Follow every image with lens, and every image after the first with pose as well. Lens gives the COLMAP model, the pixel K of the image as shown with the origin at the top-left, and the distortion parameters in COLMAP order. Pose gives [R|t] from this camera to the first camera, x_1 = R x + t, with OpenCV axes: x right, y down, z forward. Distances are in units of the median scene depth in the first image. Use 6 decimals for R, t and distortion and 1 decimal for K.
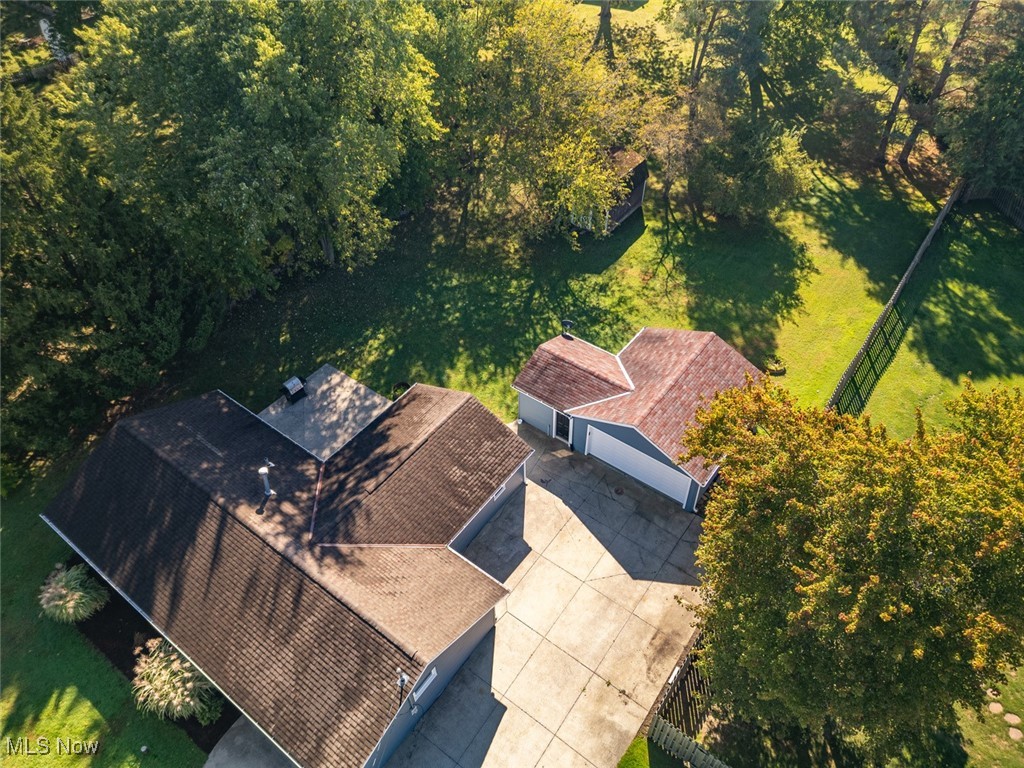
lens RADIAL K [[767.9, 0, 512.0], [0, 767.9, 384.0], [0, 0, 1]] dist [0.036338, -0.007488]
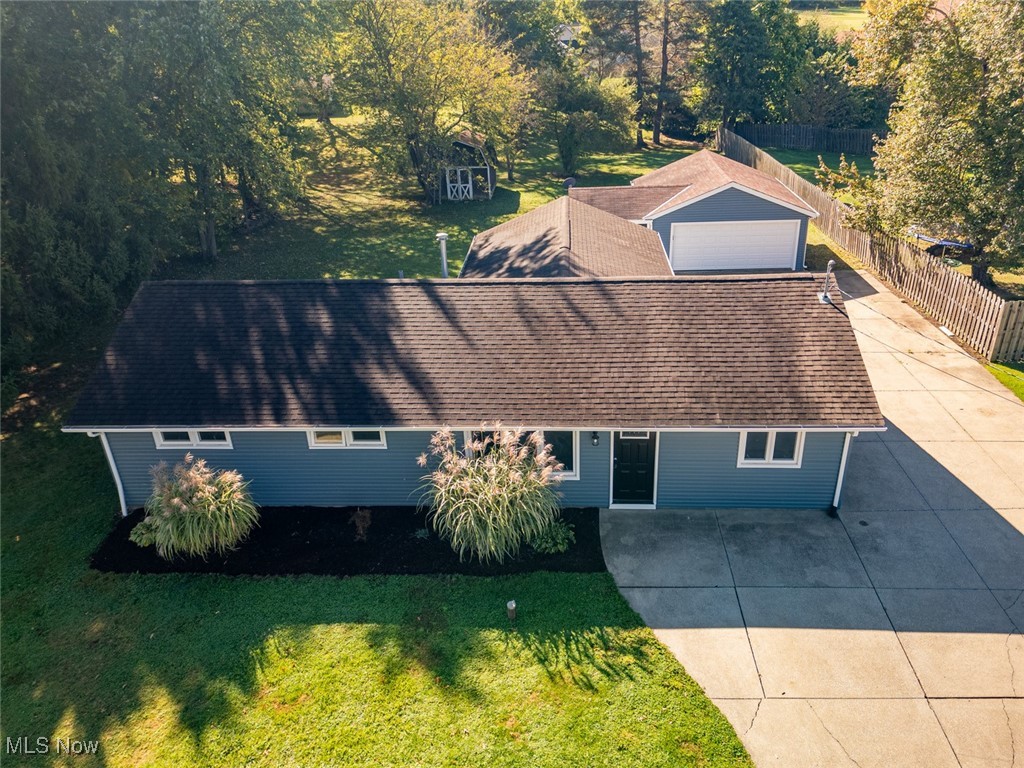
lens RADIAL K [[802.4, 0, 512.0], [0, 802.4, 384.0], [0, 0, 1]] dist [0.043806, -0.007906]
pose [[0.830858, -0.251271, 0.496526, -0.623232], [0.410884, 0.878748, -0.242851, 0.407689], [-0.375299, 0.405790, 0.833358, 0.390883]]
